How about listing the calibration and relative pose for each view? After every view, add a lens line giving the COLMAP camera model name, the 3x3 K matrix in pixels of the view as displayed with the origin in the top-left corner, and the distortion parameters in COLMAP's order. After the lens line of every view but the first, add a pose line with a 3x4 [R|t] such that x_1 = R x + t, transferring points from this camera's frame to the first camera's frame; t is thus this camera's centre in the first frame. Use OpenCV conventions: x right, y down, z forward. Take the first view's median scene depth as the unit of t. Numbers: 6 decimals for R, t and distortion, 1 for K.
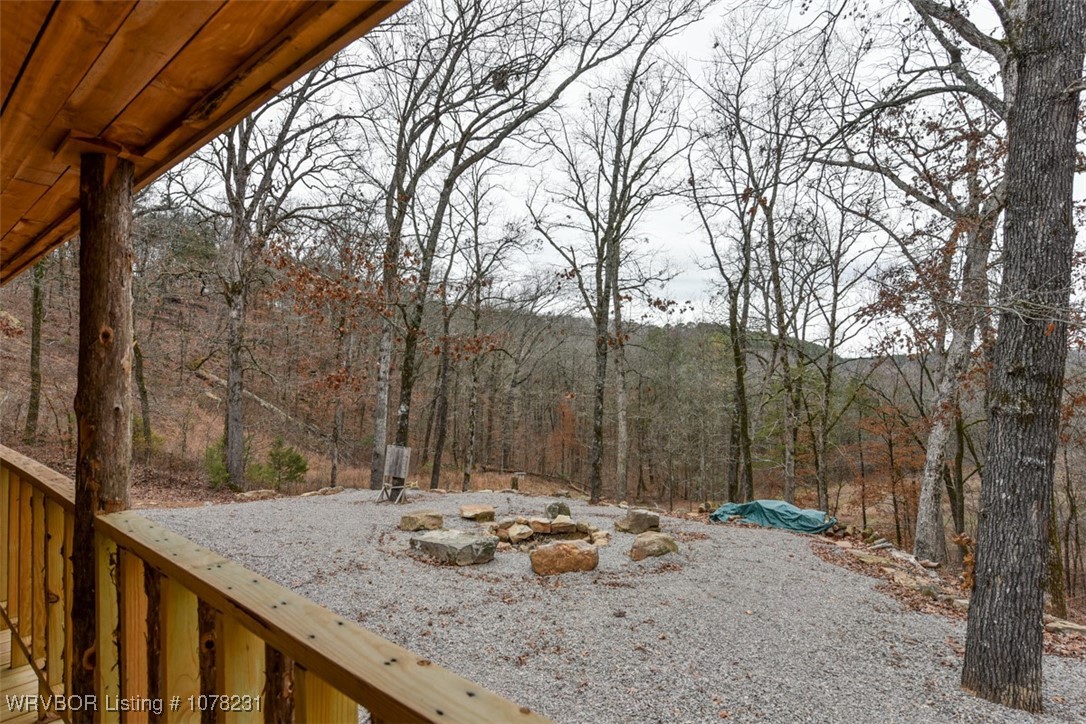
lens RADIAL K [[582.5, 0, 540.6], [0, 582.5, 359.1], [0, 0, 1]] dist [-0.001435, -0.000201]
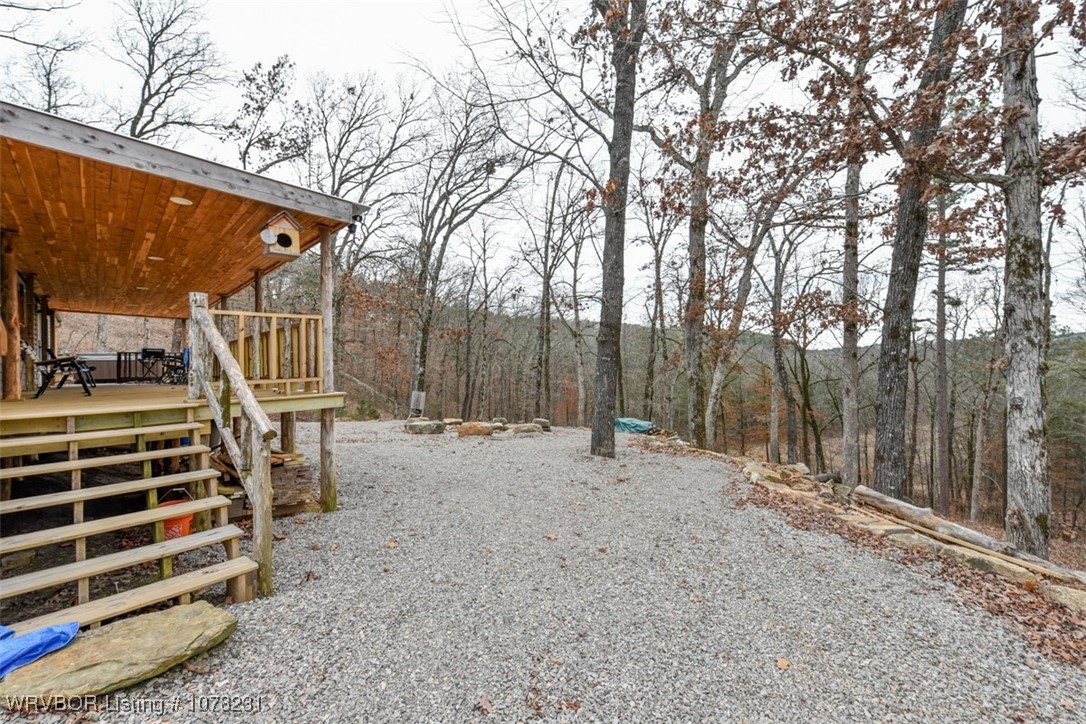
lens RADIAL K [[451.4, 0, 546.0], [0, 451.4, 365.3], [0, 0, 1]] dist [-0.008516, -0.000280]
pose [[0.997400, -0.012554, -0.070967, 0.158853], [0.013979, 0.999710, 0.019618, 0.034876], [0.070701, -0.020559, 0.997286, -0.216707]]
